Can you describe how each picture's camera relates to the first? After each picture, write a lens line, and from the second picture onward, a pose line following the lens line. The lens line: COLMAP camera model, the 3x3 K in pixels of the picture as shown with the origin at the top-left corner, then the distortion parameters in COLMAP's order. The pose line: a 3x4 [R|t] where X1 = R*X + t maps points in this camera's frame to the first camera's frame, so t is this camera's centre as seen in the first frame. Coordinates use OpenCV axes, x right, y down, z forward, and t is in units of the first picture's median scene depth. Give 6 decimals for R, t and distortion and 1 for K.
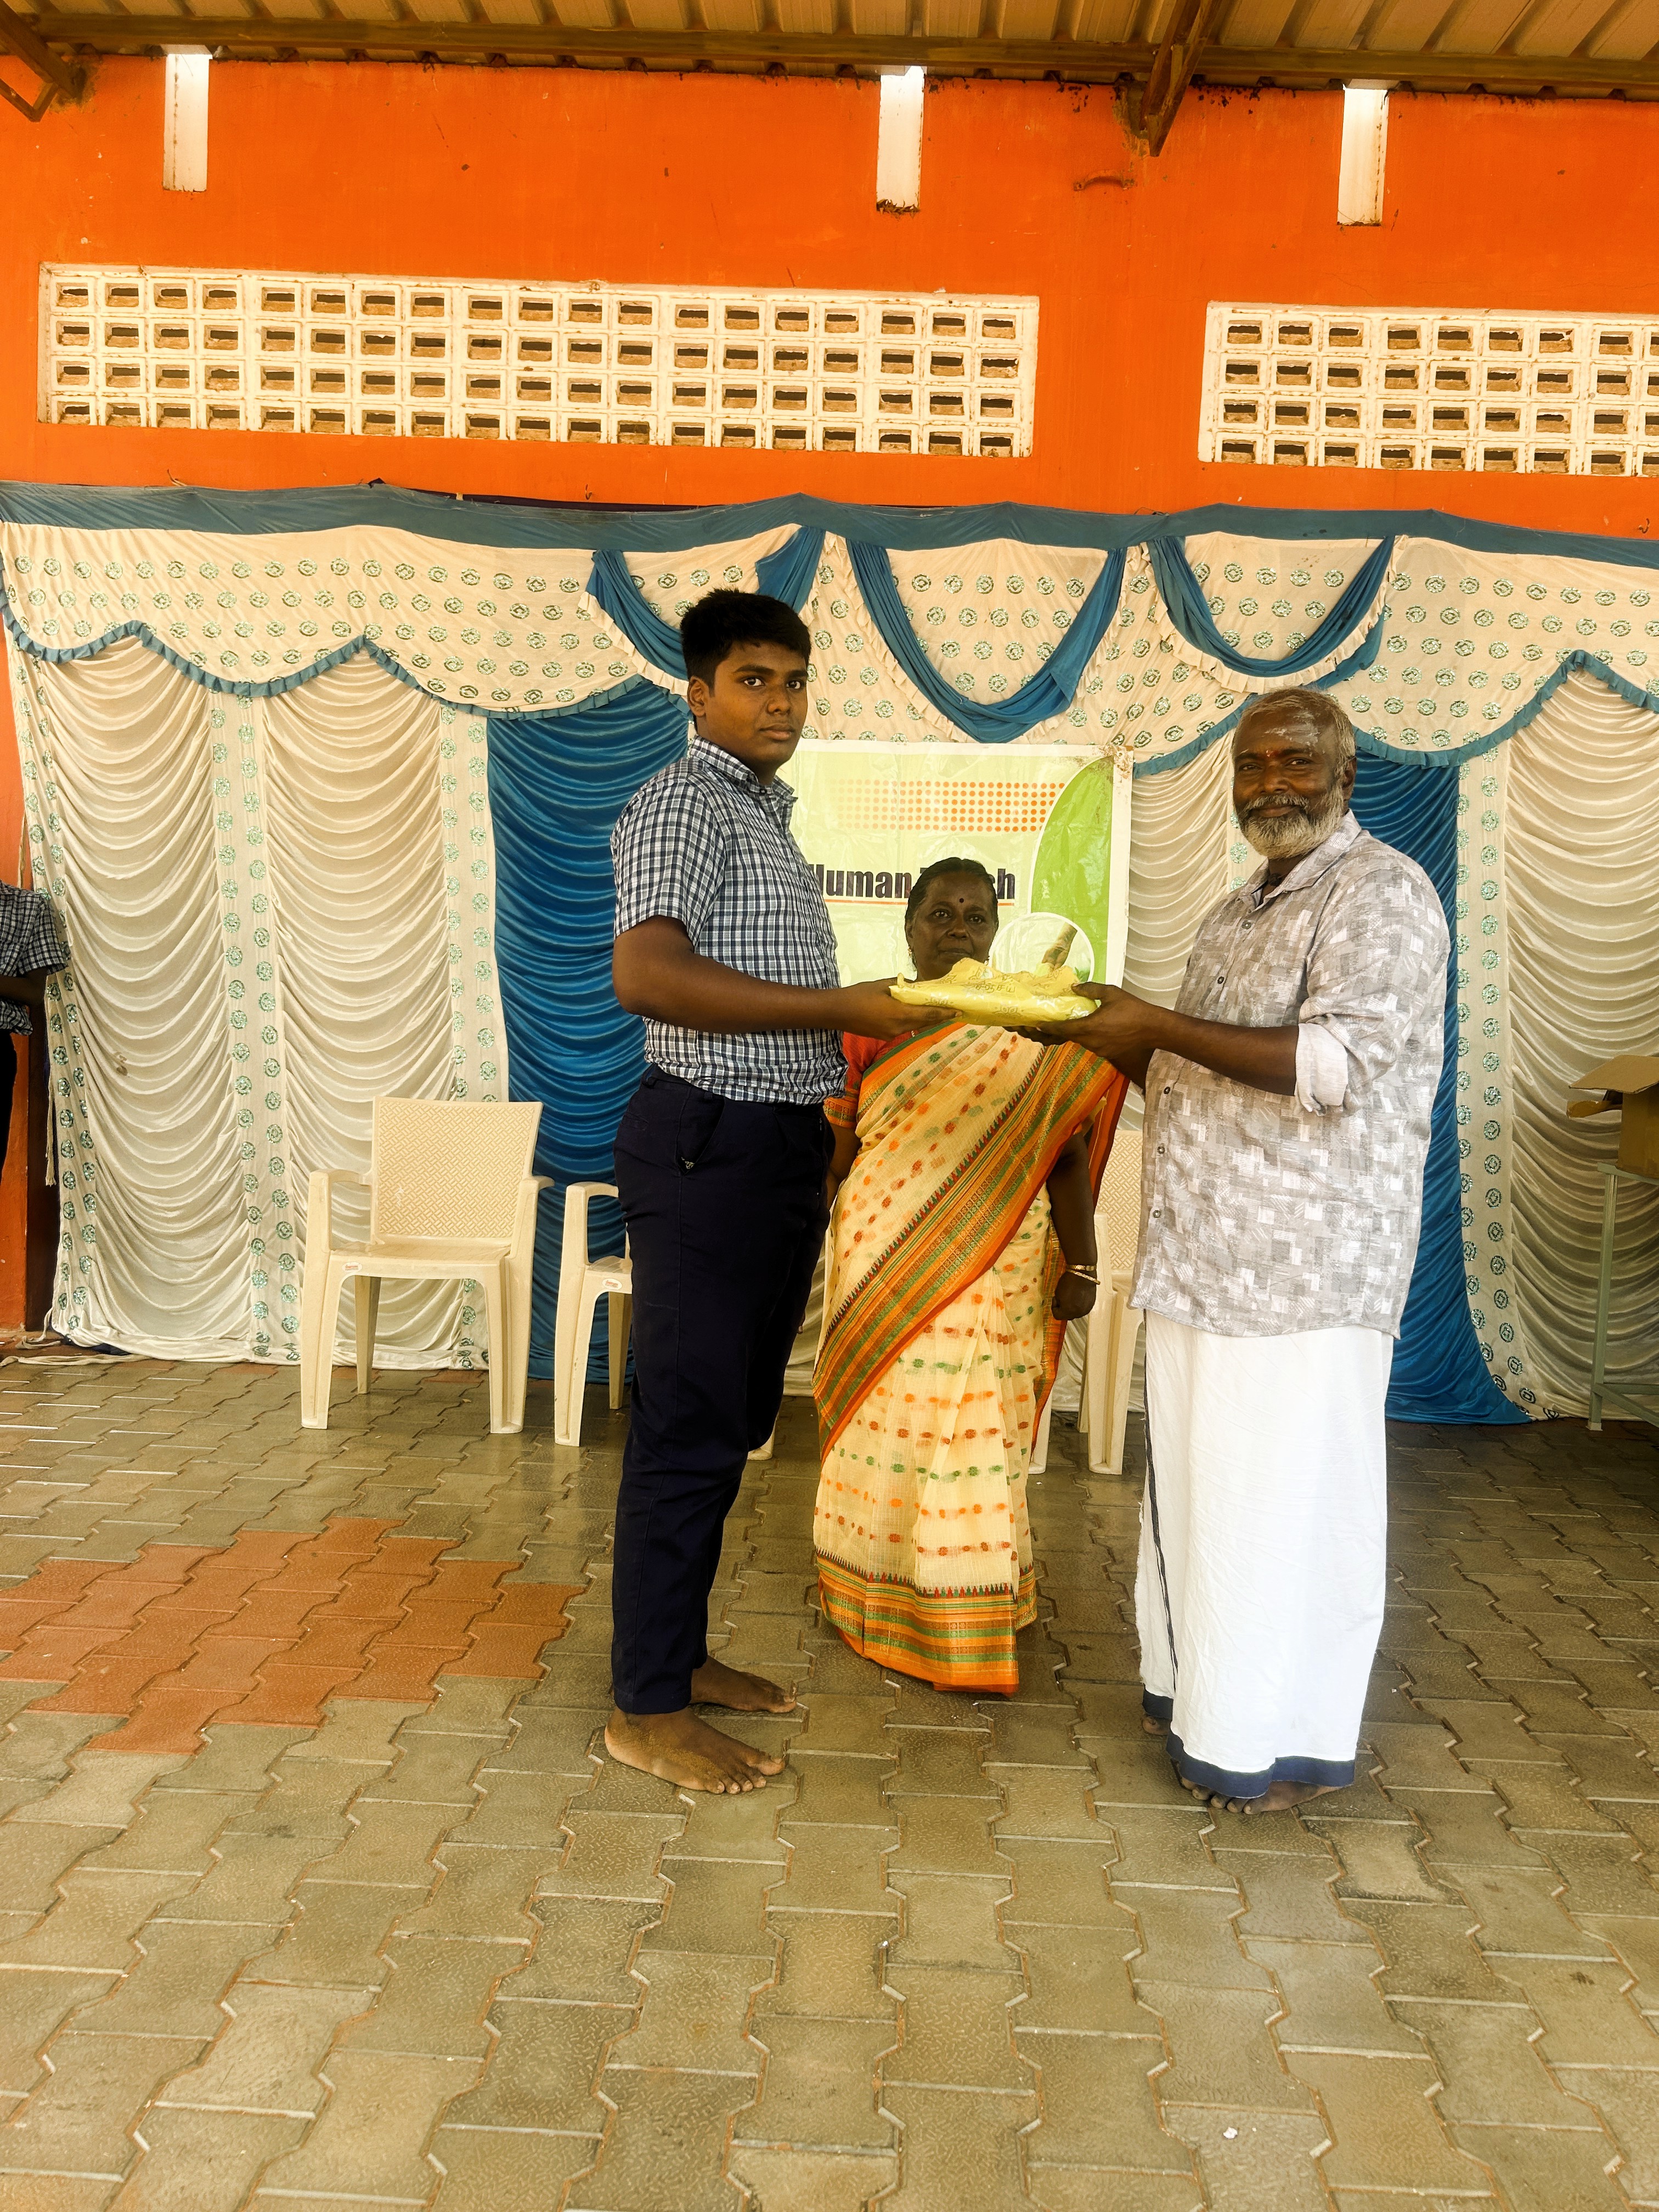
lens RADIAL K [[1656.3, 0, 837.3], [0, 1656.3, 1103.6], [0, 0, 1]] dist [0.041028, -0.039456]
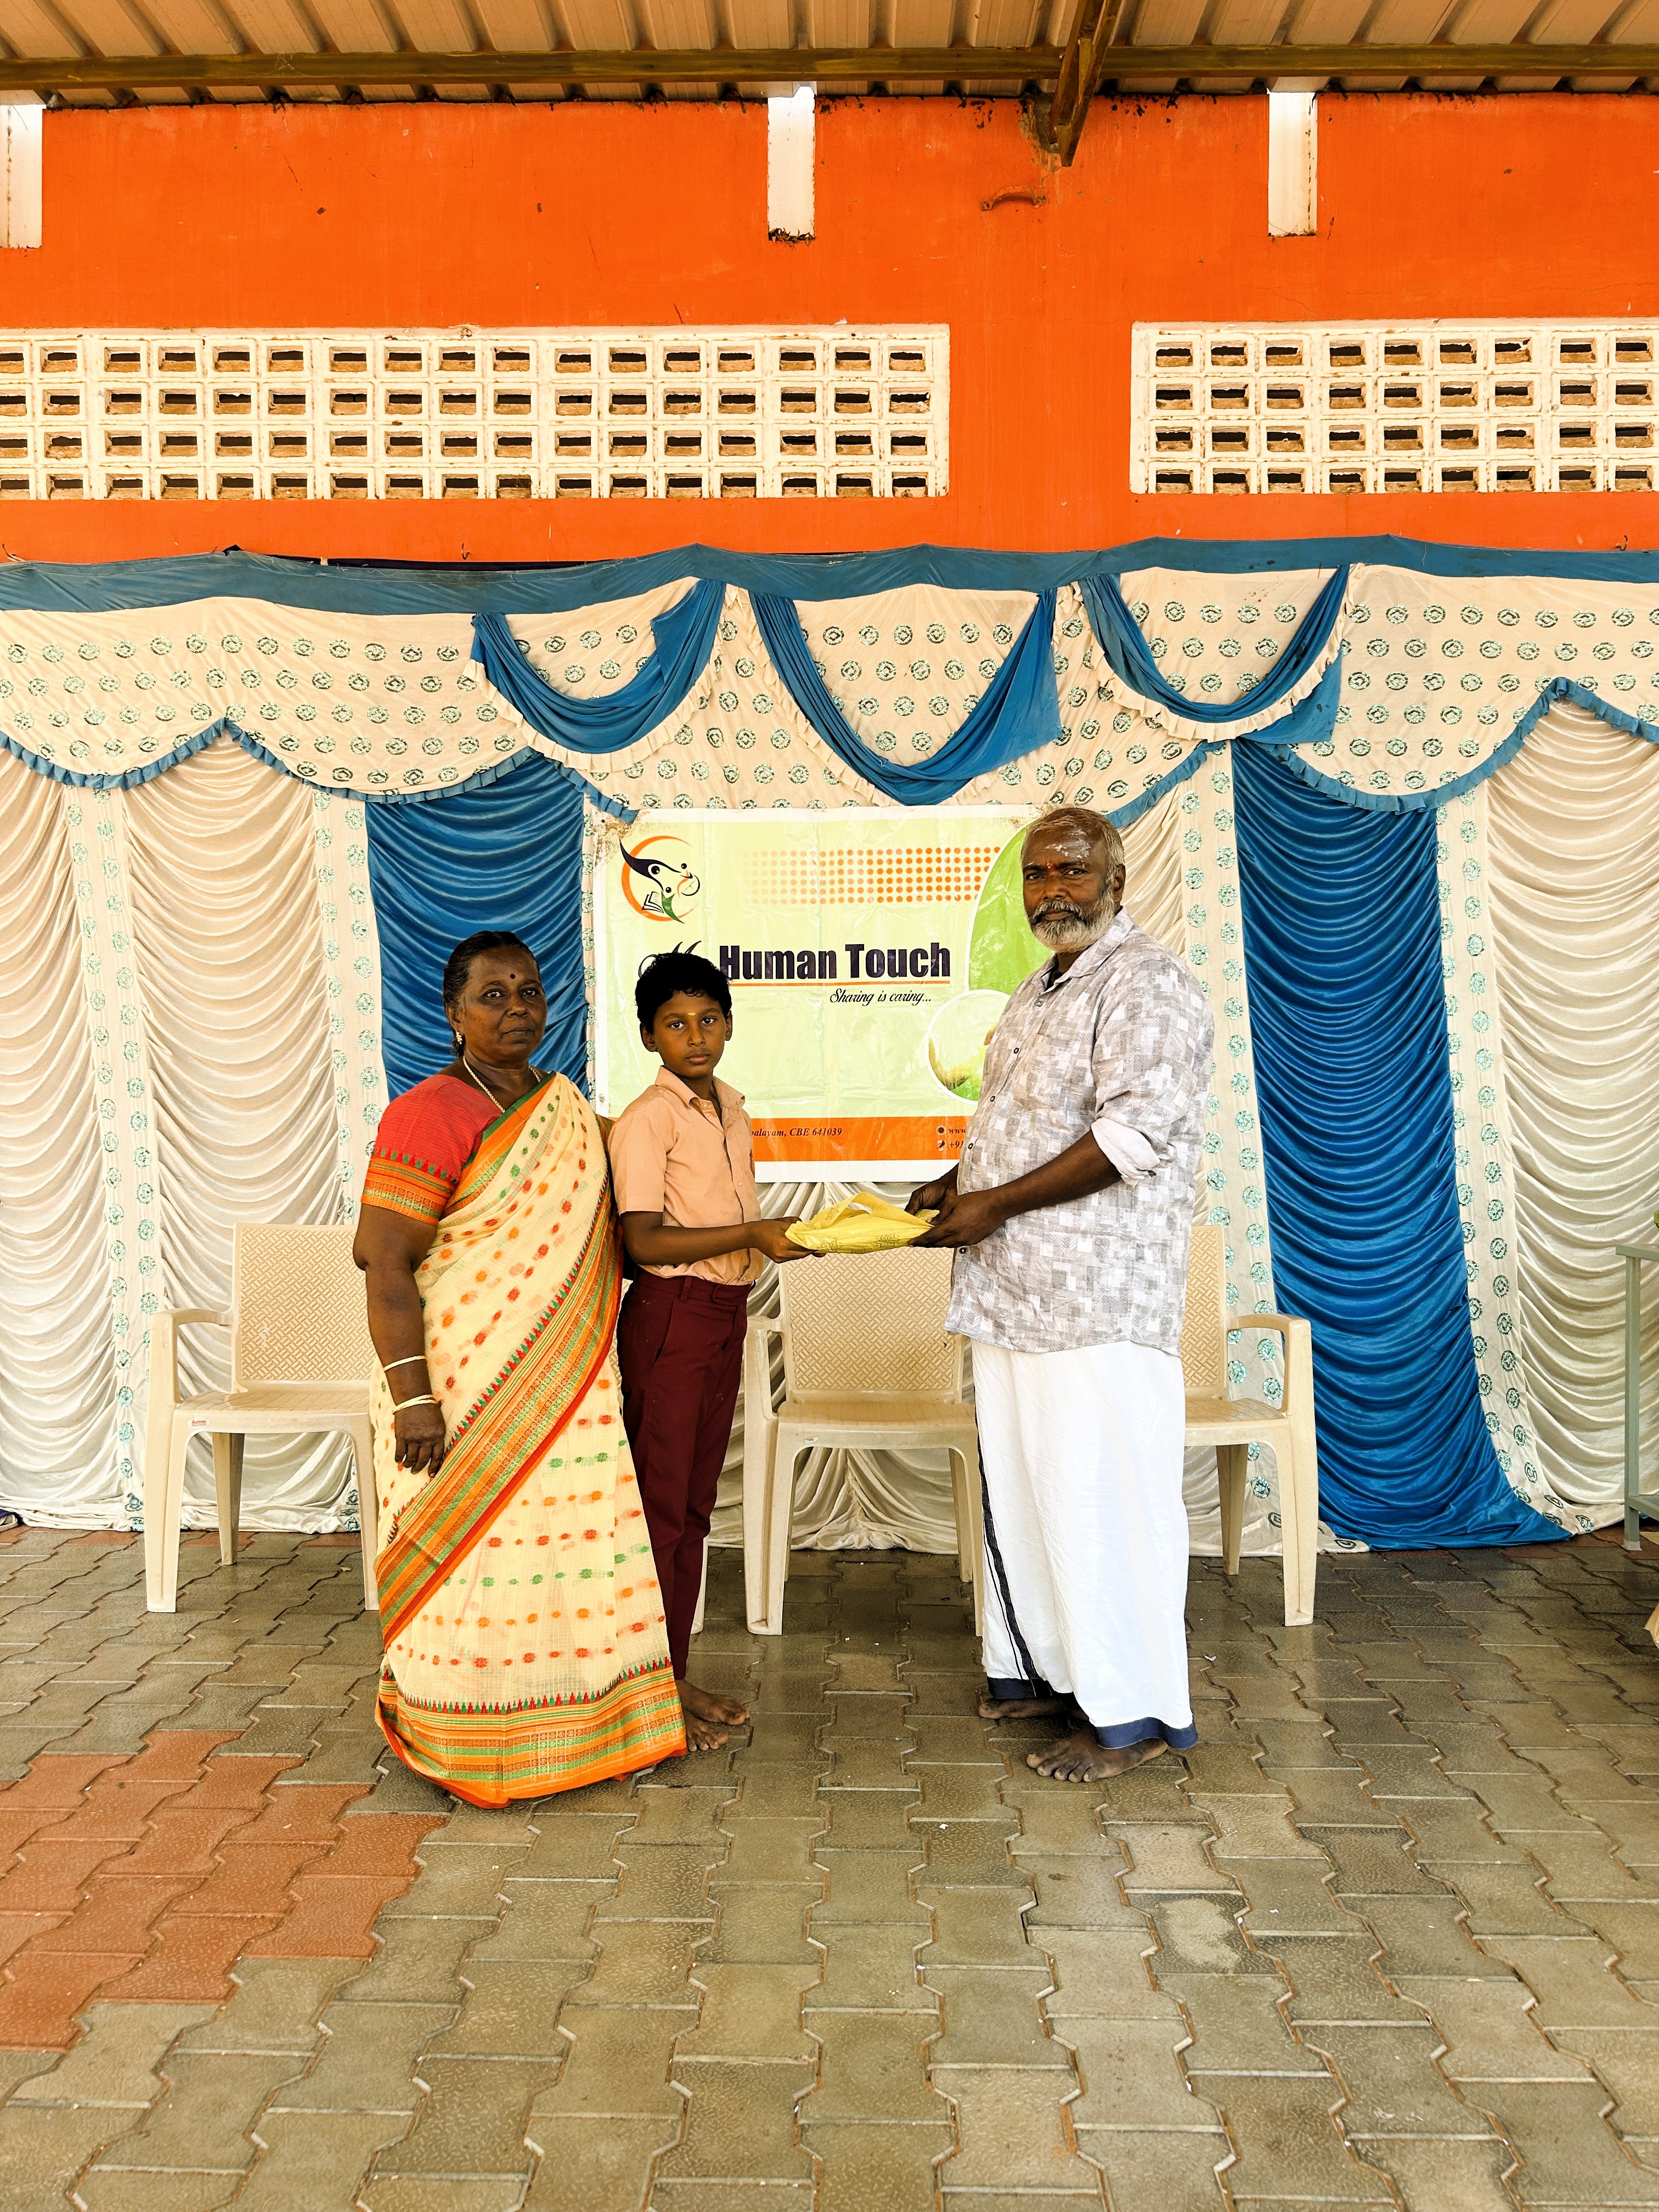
lens RADIAL K [[1638.0, 0, 812.5], [0, 1638.0, 1123.8], [0, 0, 1]] dist [0.039047, -0.032752]
pose [[0.999243, -0.038765, 0.003238, 0.025446], [0.038880, 0.997932, -0.051179, -0.000361], [-0.001247, 0.051266, 0.998684, 0.113136]]
